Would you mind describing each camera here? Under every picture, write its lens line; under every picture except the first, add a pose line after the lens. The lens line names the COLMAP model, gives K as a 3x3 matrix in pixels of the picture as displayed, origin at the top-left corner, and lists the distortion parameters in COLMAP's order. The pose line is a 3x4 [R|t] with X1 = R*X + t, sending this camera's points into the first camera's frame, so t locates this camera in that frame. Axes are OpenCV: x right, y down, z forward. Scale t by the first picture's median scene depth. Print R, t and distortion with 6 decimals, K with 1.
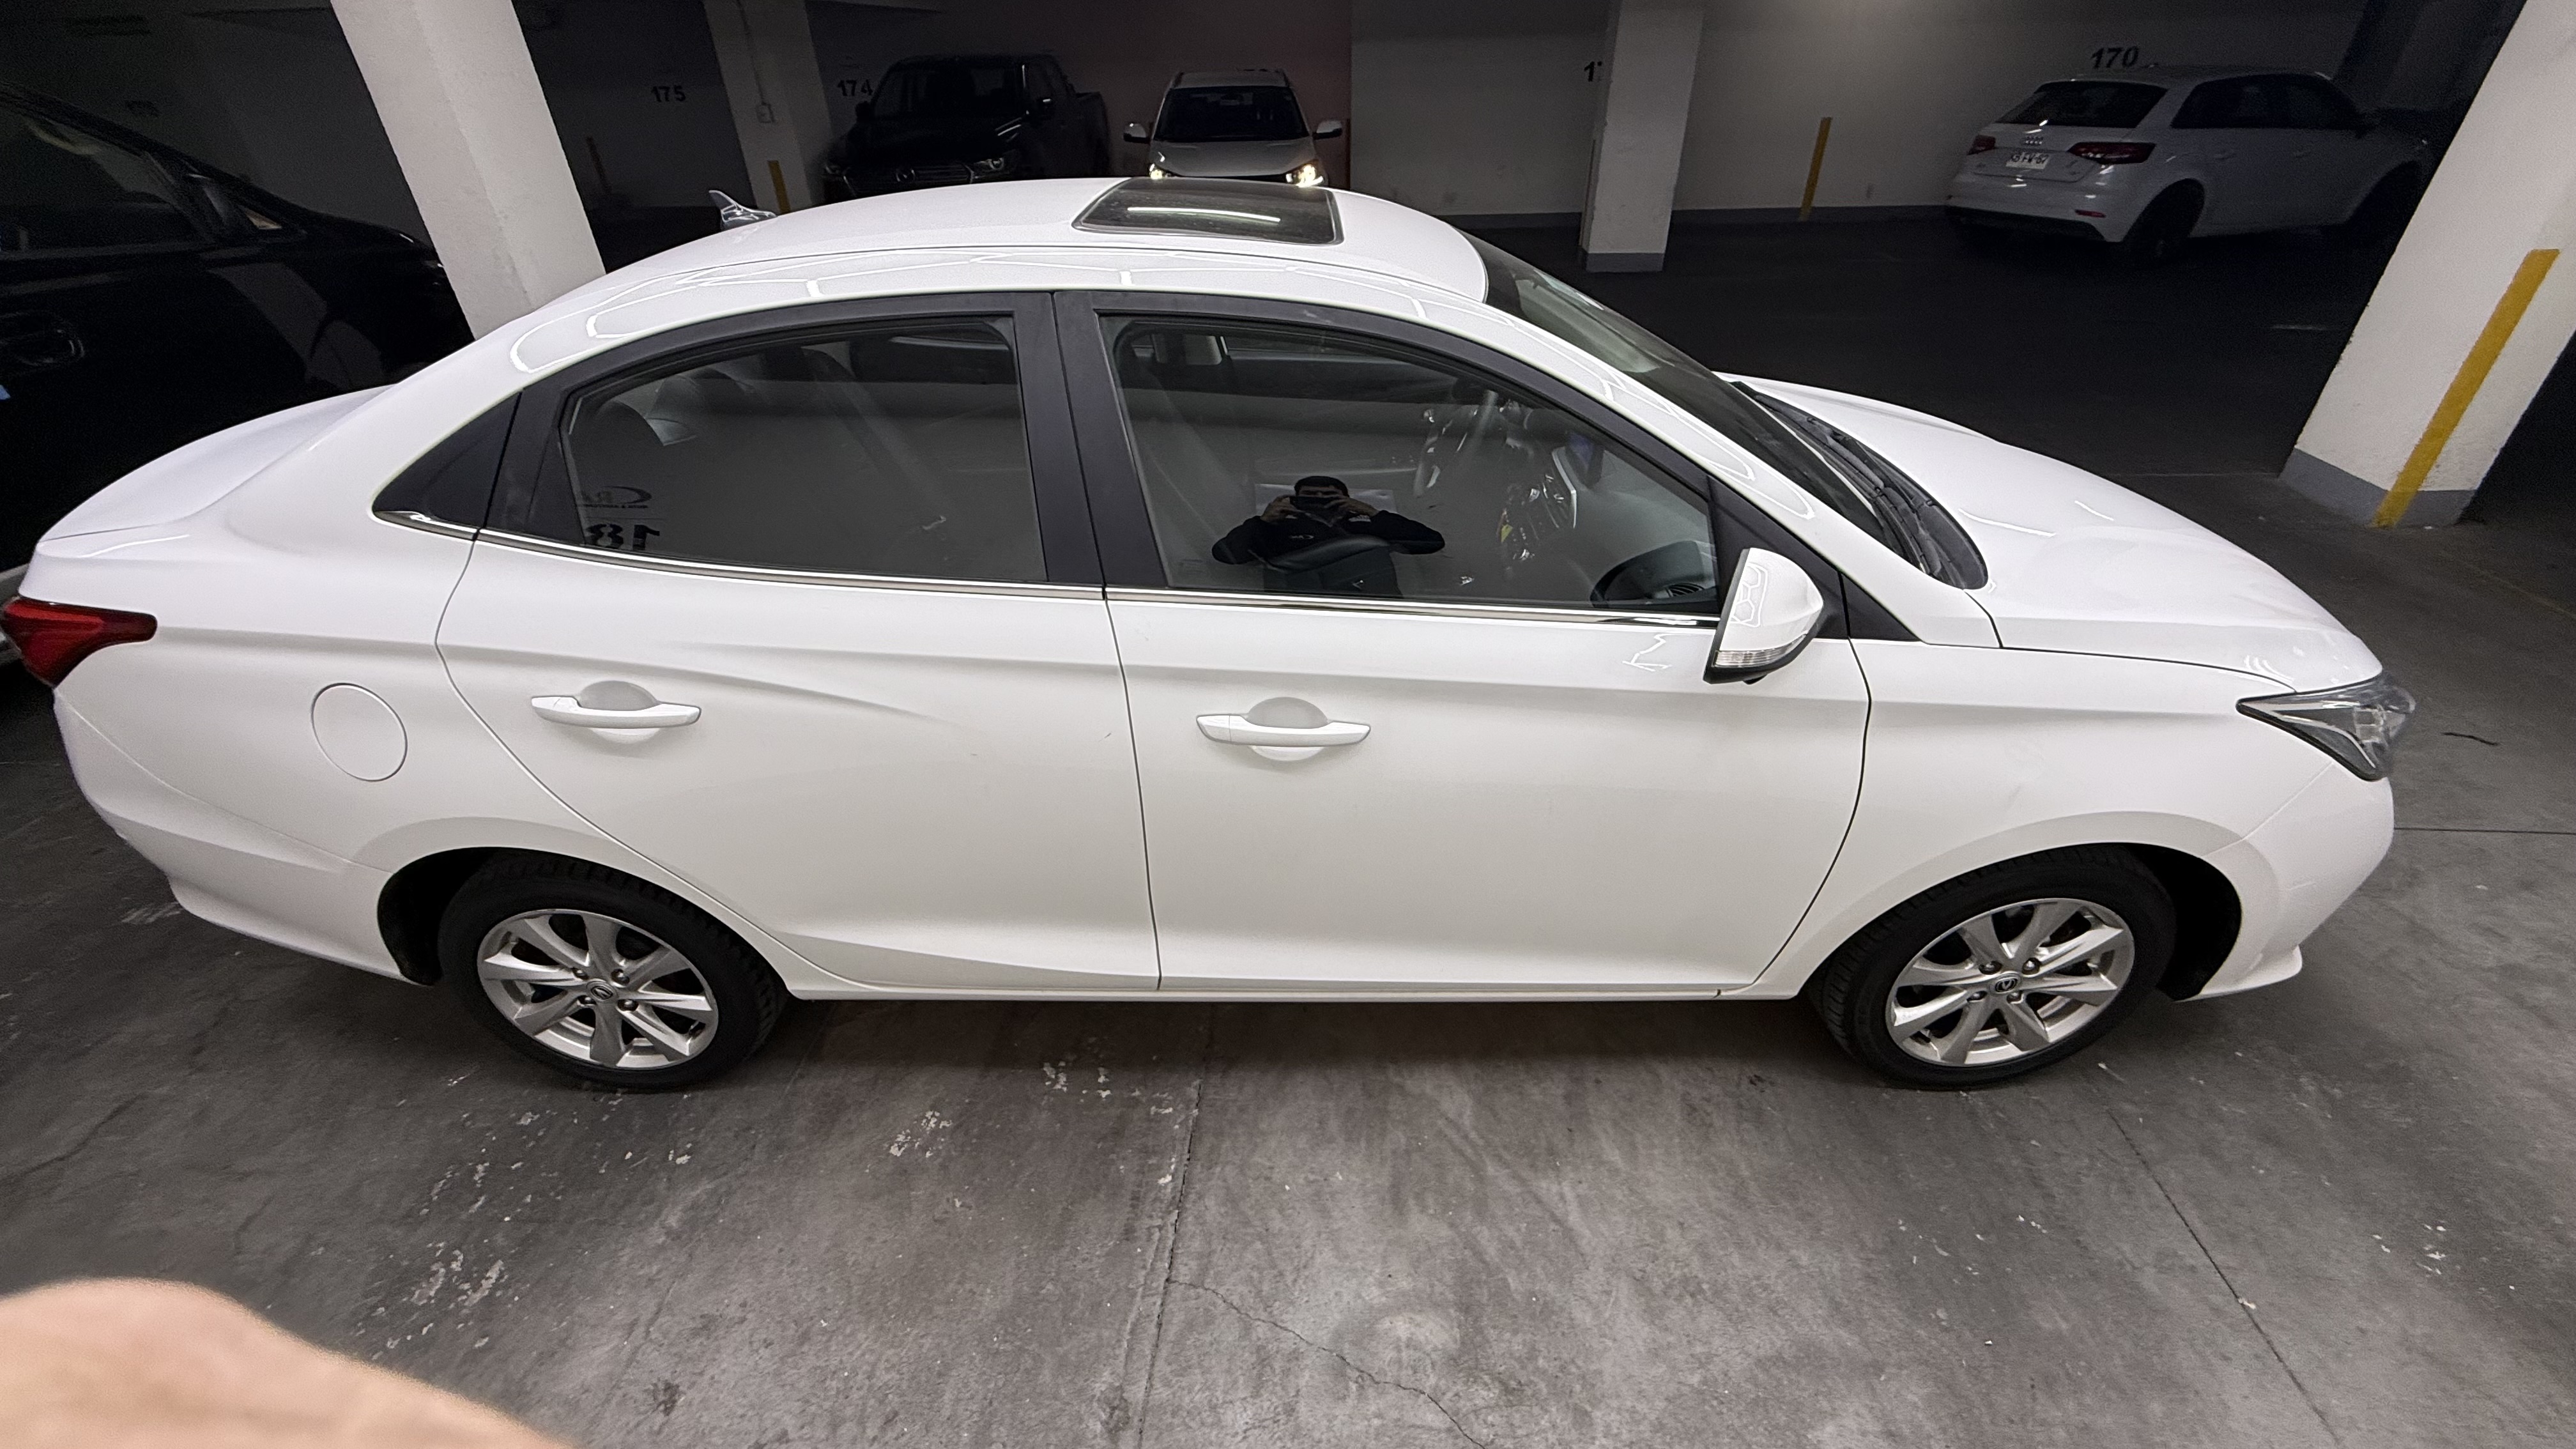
lens RADIAL K [[1029.9, 0, 1281.1], [0, 1029.9, 717.2], [0, 0, 1]] dist [0.001578, -0.000177]
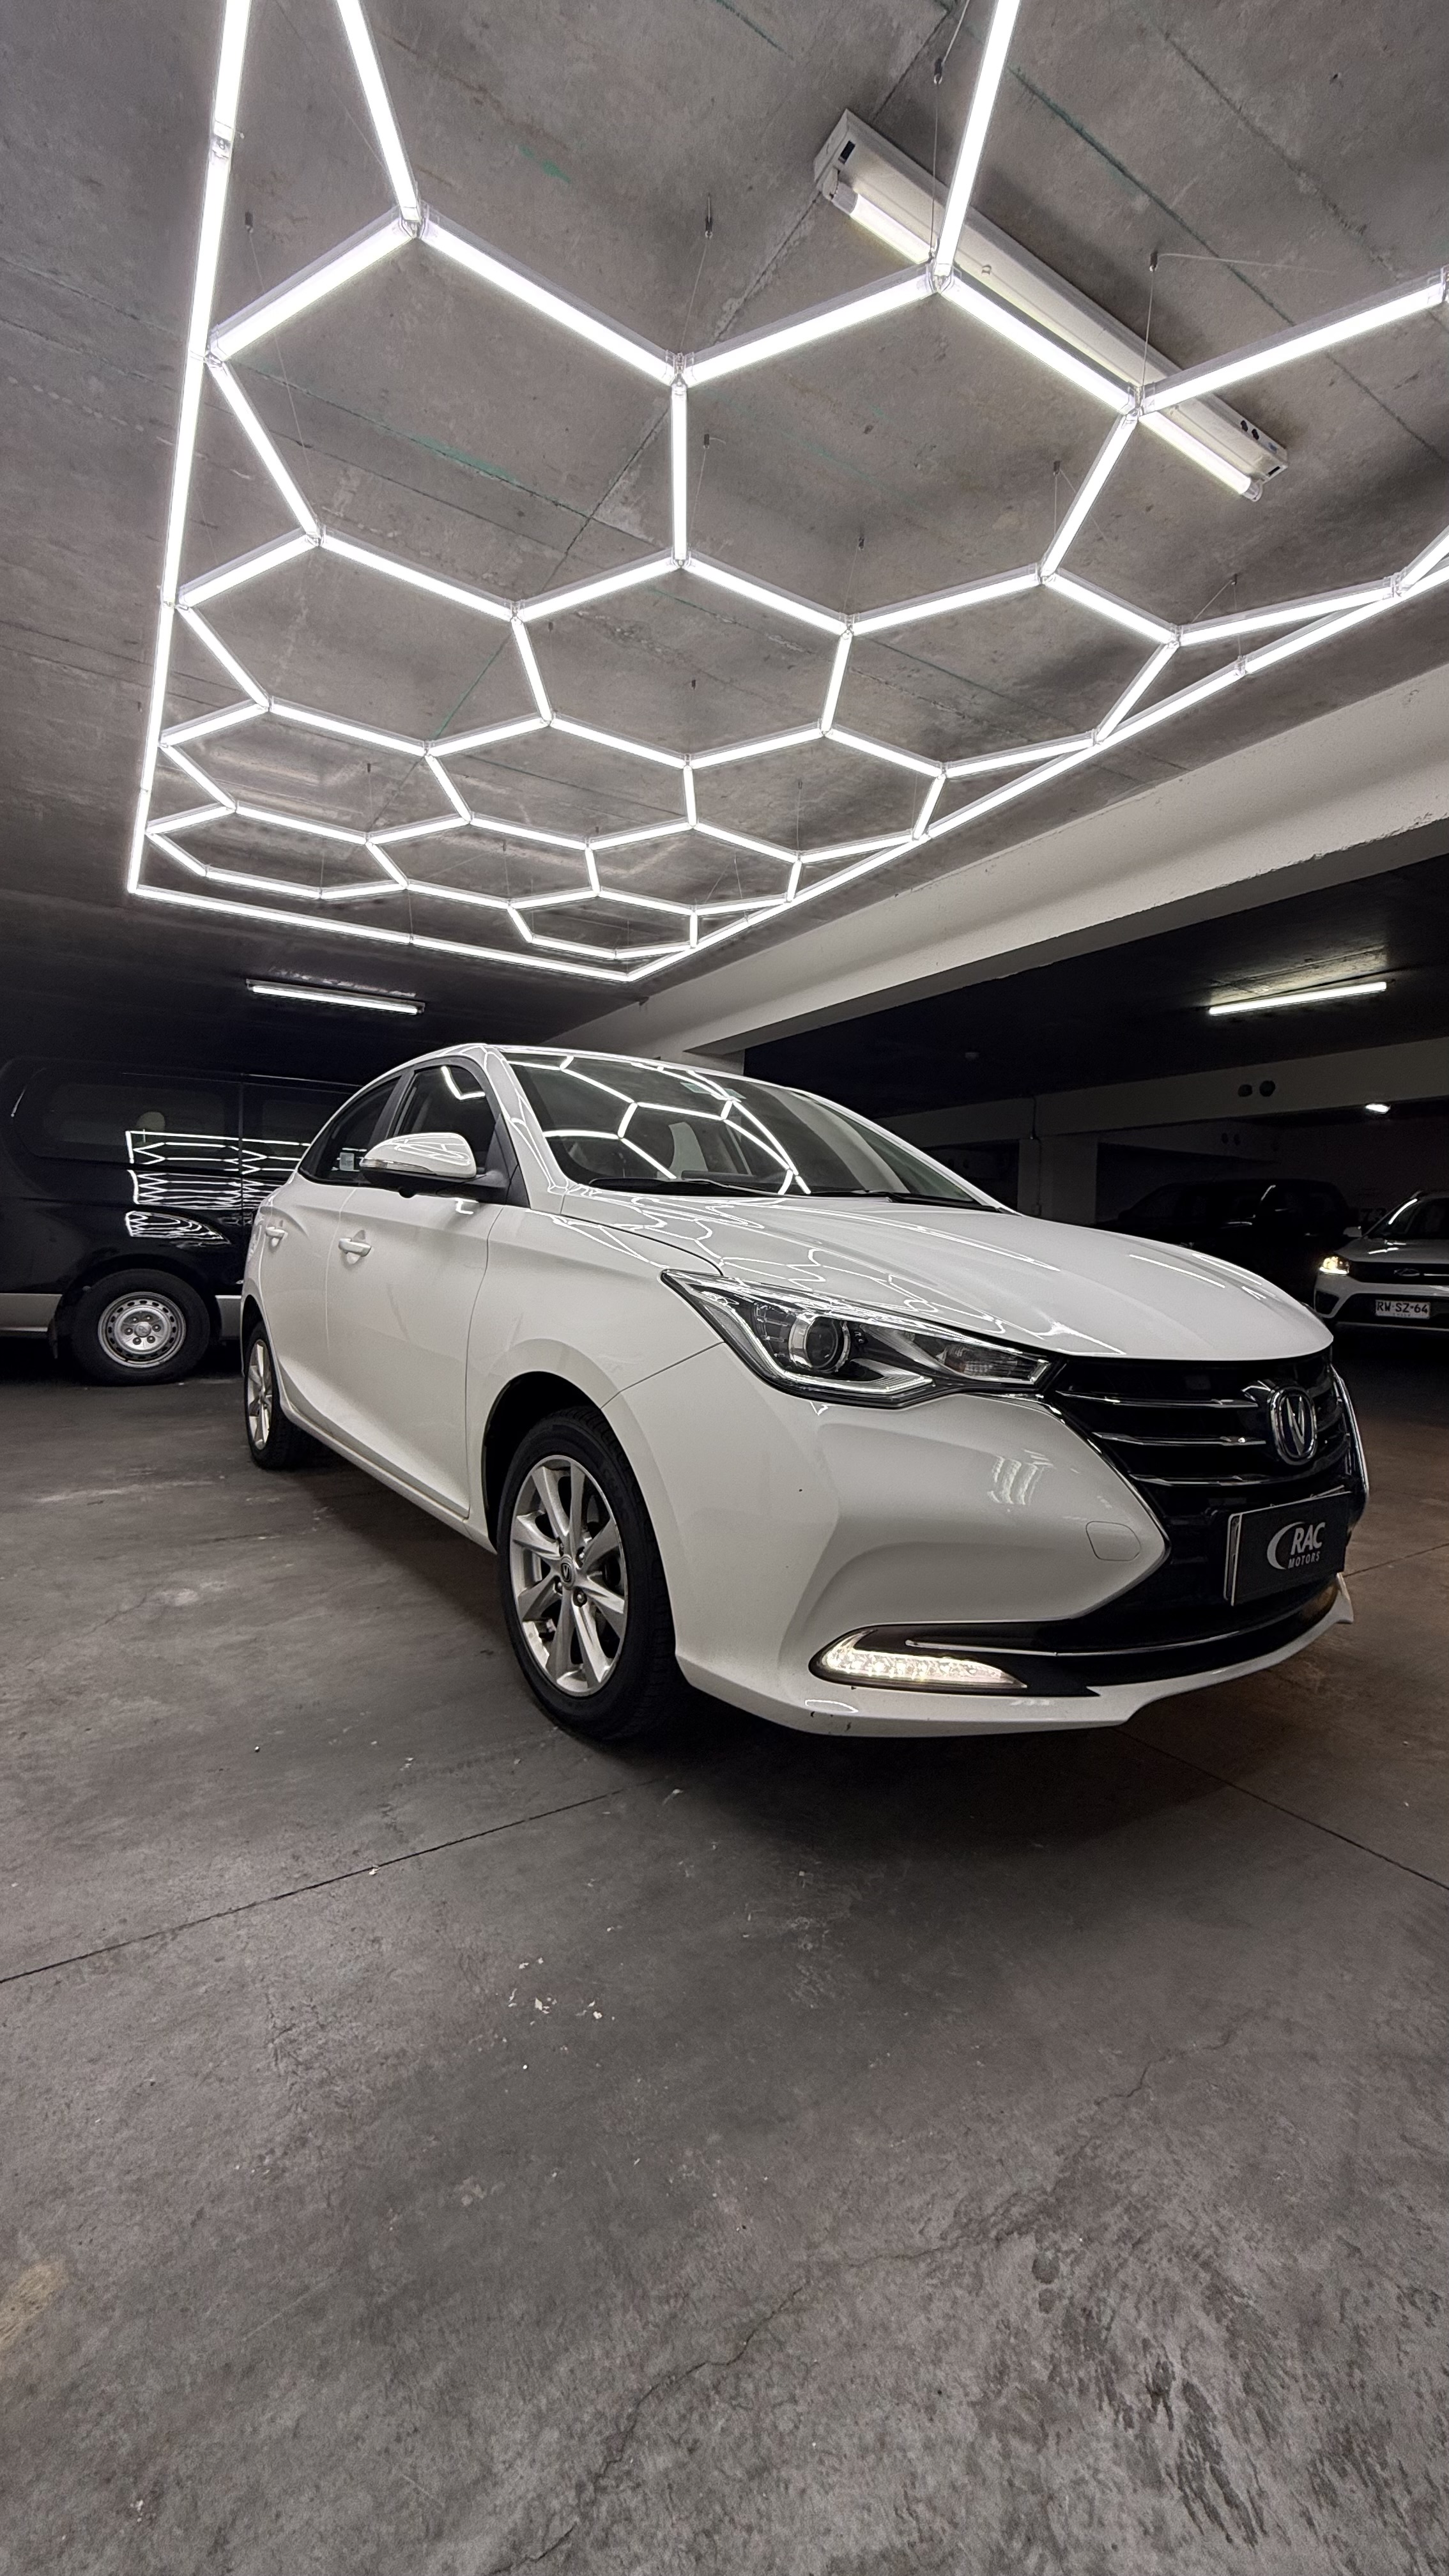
lens RADIAL K [[1029.9, 0, 729.1], [0, 1029.9, 1273.3], [0, 0, 1]] dist [0.001578, -0.000177]
pose [[0.594225, 0.053759, -0.802501, 1.510048], [-0.456047, 0.844388, -0.281123, 0.212490], [0.662509, 0.533028, 0.526272, 0.399714]]
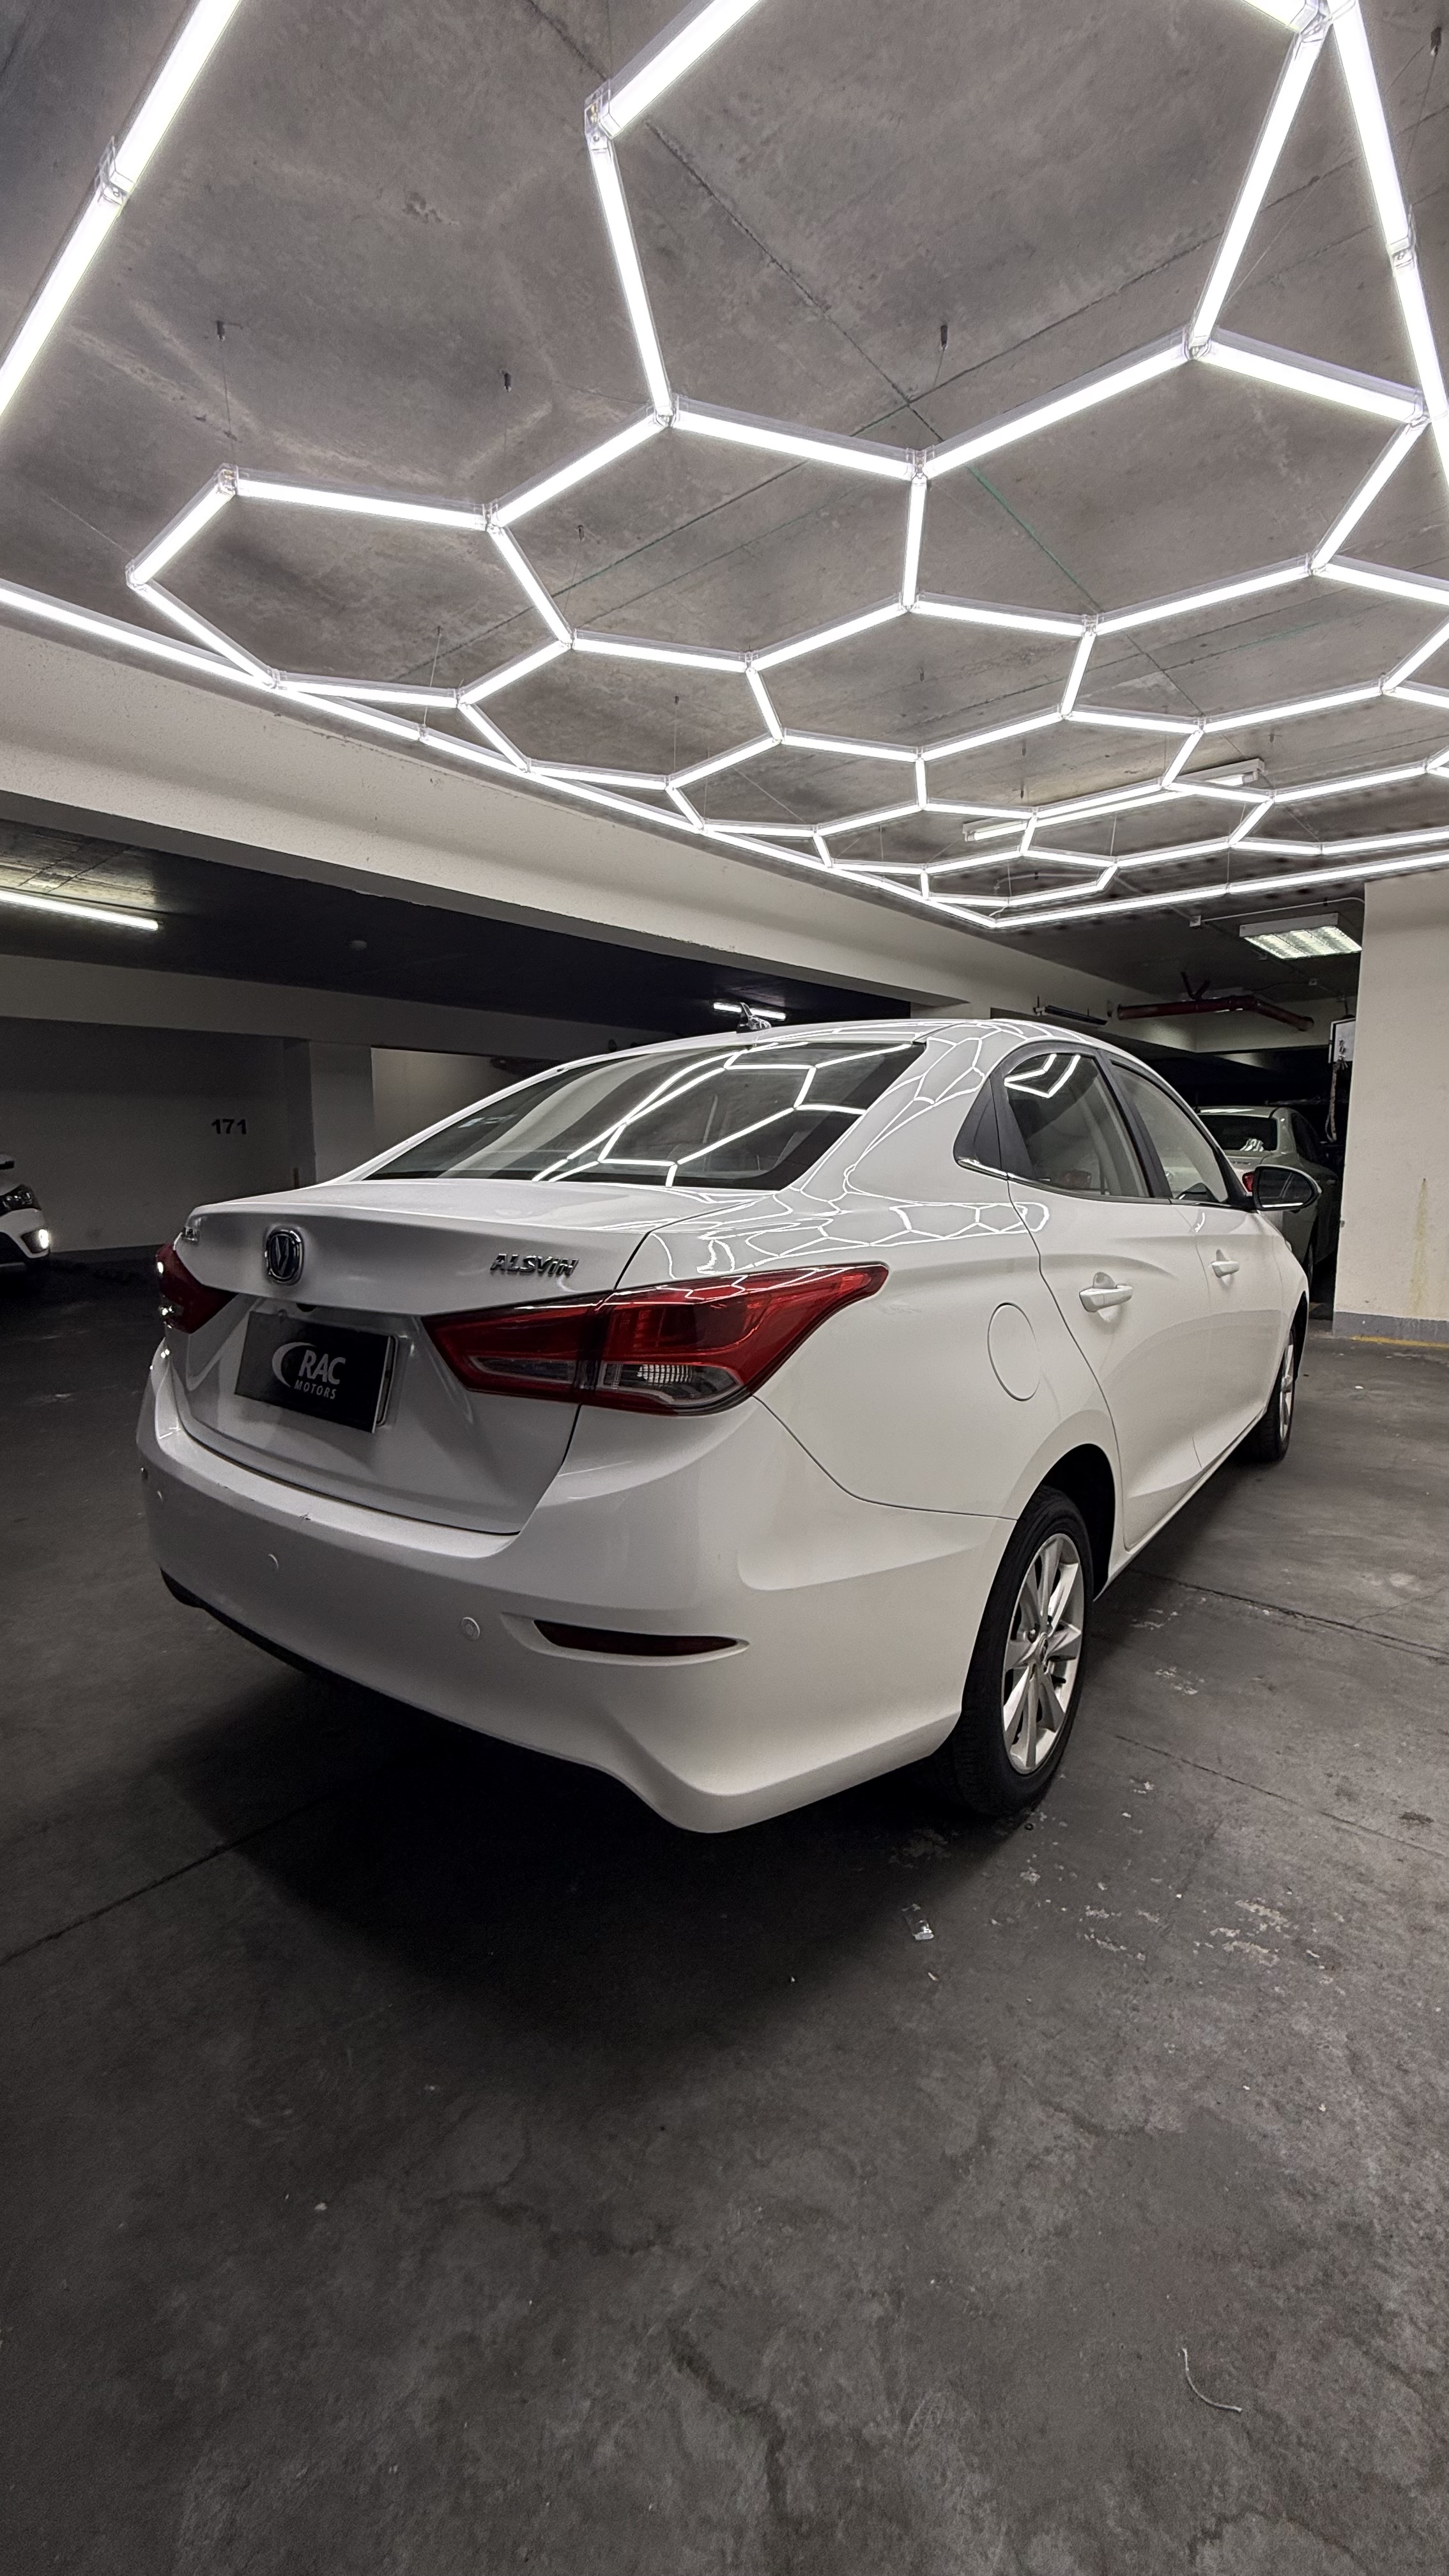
lens RADIAL K [[1029.5, 0, 728.8], [0, 1029.5, 1272.2], [0, 0, 1]] dist [-0.000375, -0.000018]
pose [[0.587374, -0.078730, 0.805477, -1.561463], [0.432762, 0.871572, -0.230390, 0.049327], [-0.683892, 0.483905, 0.546010, 0.488360]]
